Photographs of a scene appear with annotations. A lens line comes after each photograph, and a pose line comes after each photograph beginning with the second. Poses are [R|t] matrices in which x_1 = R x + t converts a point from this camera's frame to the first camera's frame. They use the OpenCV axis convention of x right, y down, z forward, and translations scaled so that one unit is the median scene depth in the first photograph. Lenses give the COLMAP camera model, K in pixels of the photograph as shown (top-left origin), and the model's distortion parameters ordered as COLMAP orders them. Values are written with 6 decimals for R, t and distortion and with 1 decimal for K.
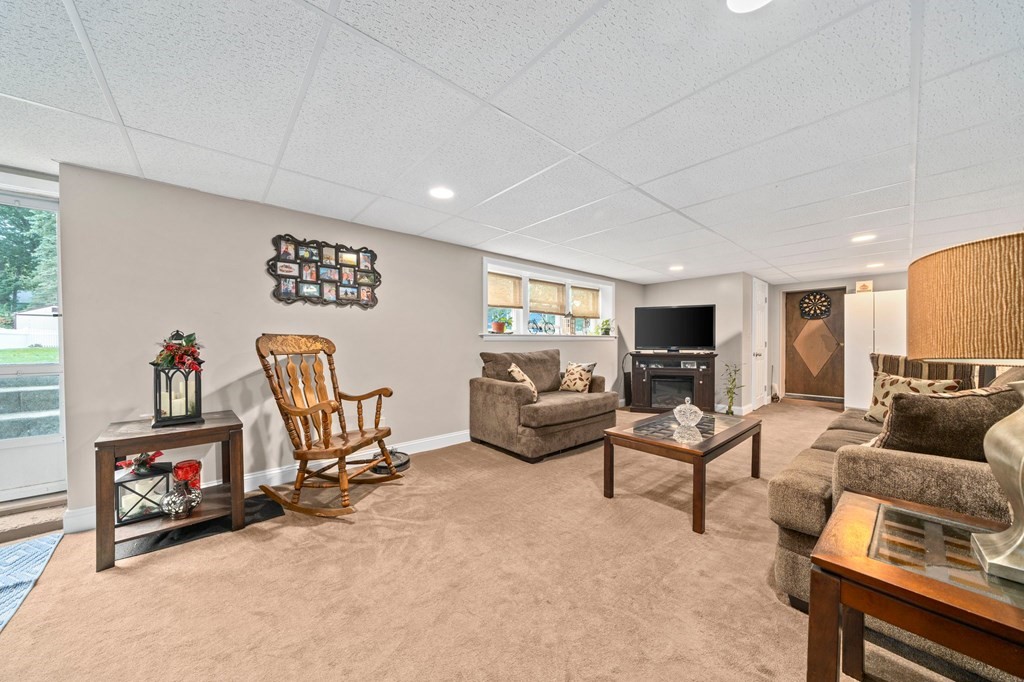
lens RADIAL K [[348.0, 0, 512.2], [0, 348.0, 343.7], [0, 0, 1]] dist [-0.006810, -0.000173]
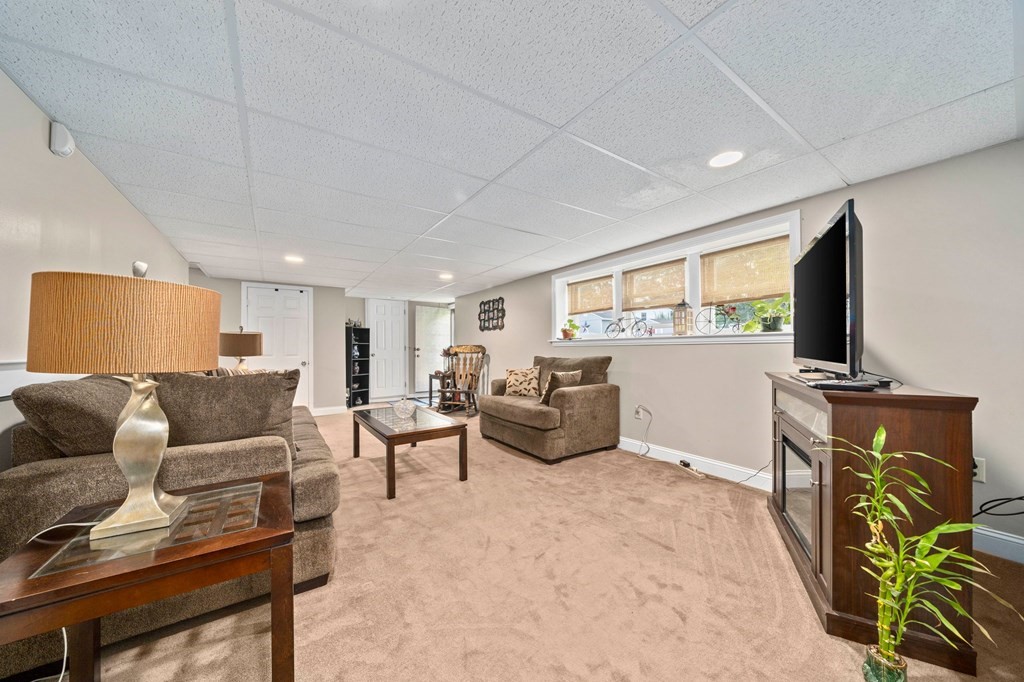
lens RADIAL K [[348.0, 0, 514.3], [0, 348.0, 343.6], [0, 0, 1]] dist [-0.006810, -0.000173]
pose [[-0.121045, -0.012788, -0.992565, 1.105663], [-0.004494, 0.999914, -0.012334, -0.004029], [0.992637, 0.002967, -0.121092, 1.013749]]
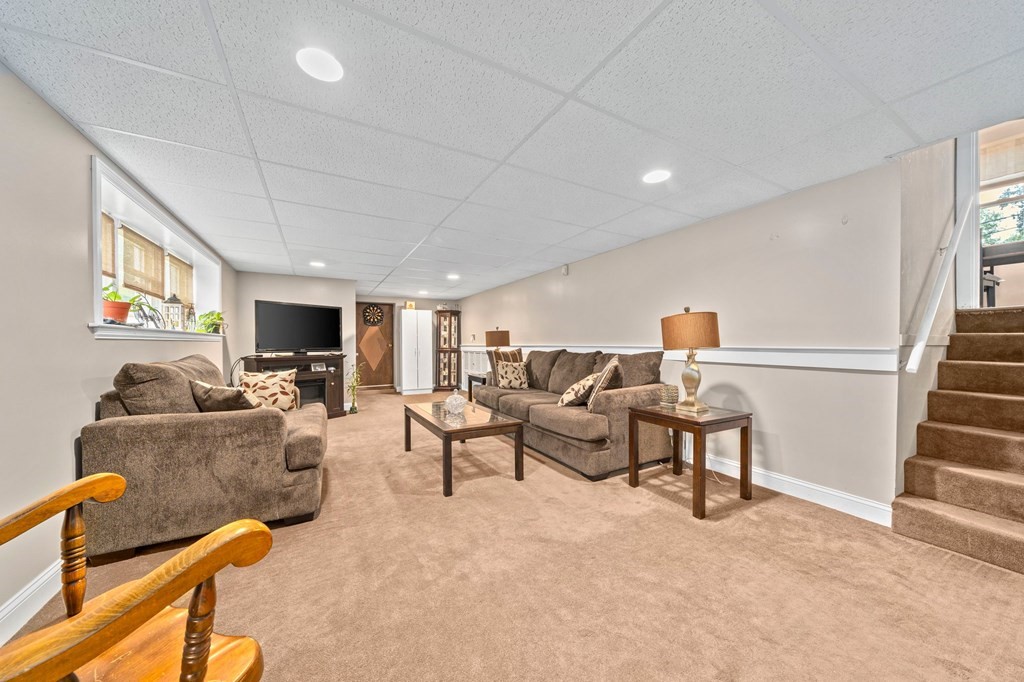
lens RADIAL K [[348.0, 0, 510.8], [0, 348.0, 345.0], [0, 0, 1]] dist [-0.006810, -0.000173]
pose [[0.208116, -0.002313, 0.978102, -0.411696], [0.004971, 0.999987, 0.001307, 0.001415], [-0.978092, 0.004590, 0.208124, 0.371145]]
